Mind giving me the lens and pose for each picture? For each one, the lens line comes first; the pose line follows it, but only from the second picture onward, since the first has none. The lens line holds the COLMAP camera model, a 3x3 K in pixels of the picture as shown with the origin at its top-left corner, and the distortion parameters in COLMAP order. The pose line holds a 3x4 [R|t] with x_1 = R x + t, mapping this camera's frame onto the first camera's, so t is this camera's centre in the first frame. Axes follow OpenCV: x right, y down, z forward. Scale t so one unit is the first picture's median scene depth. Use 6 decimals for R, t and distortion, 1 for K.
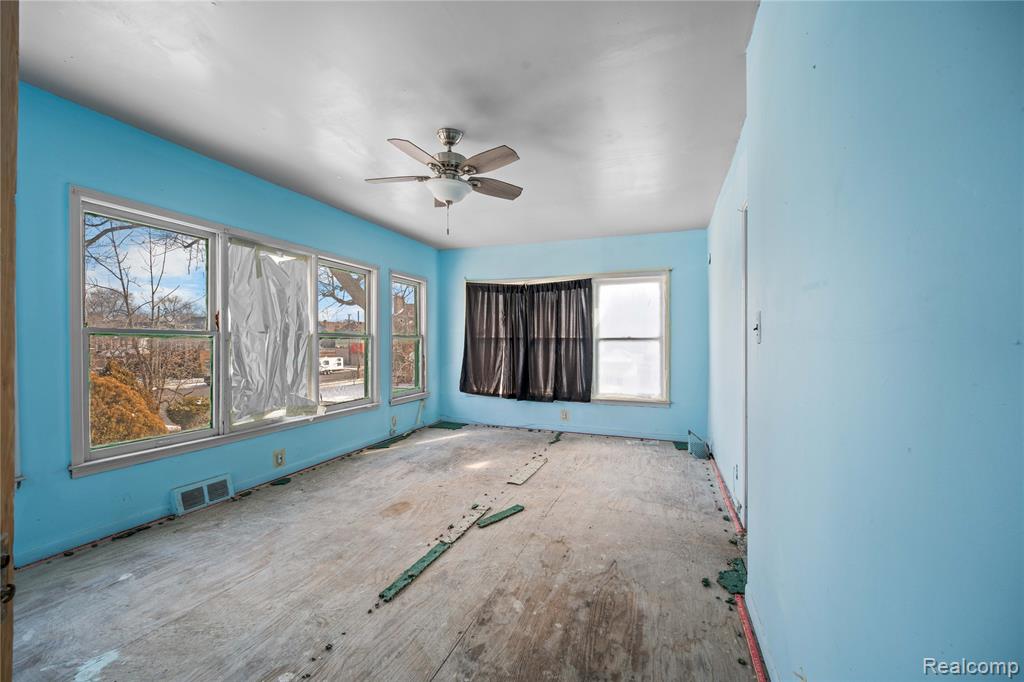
lens RADIAL K [[431.1, 0, 518.0], [0, 431.1, 341.4], [0, 0, 1]] dist [-0.000792, -0.005542]
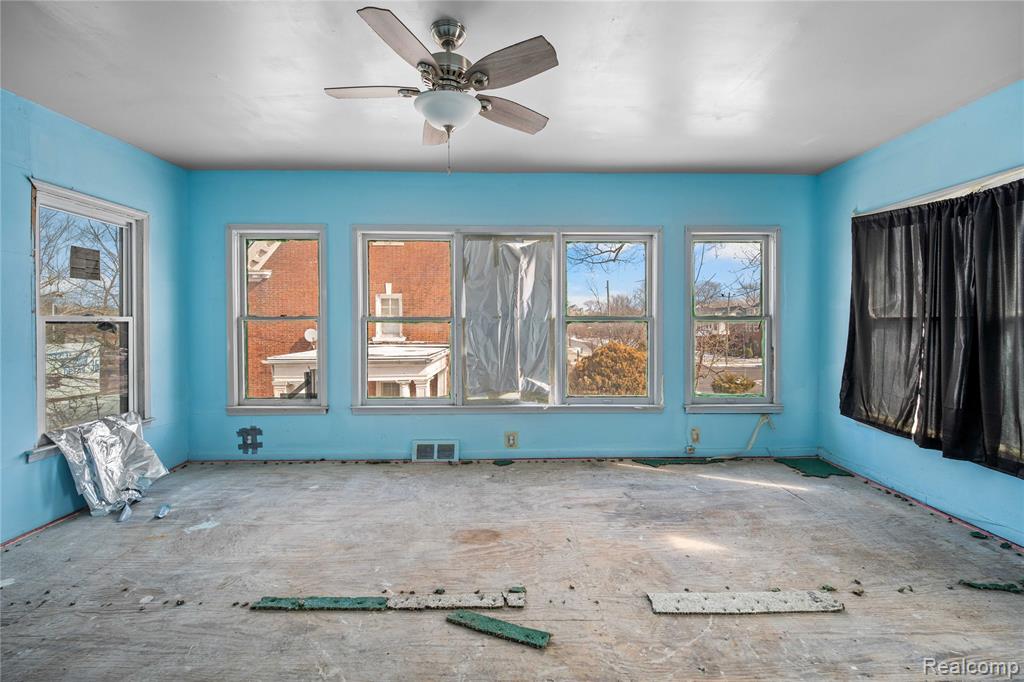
lens RADIAL K [[431.1, 0, 517.5], [0, 431.1, 322.1], [0, 0, 1]] dist [-0.000792, -0.005542]
pose [[0.338664, -0.006631, -0.940884, 0.409799], [0.004163, 0.999976, -0.005549, -0.002744], [0.940898, -0.002037, 0.338684, 0.658366]]
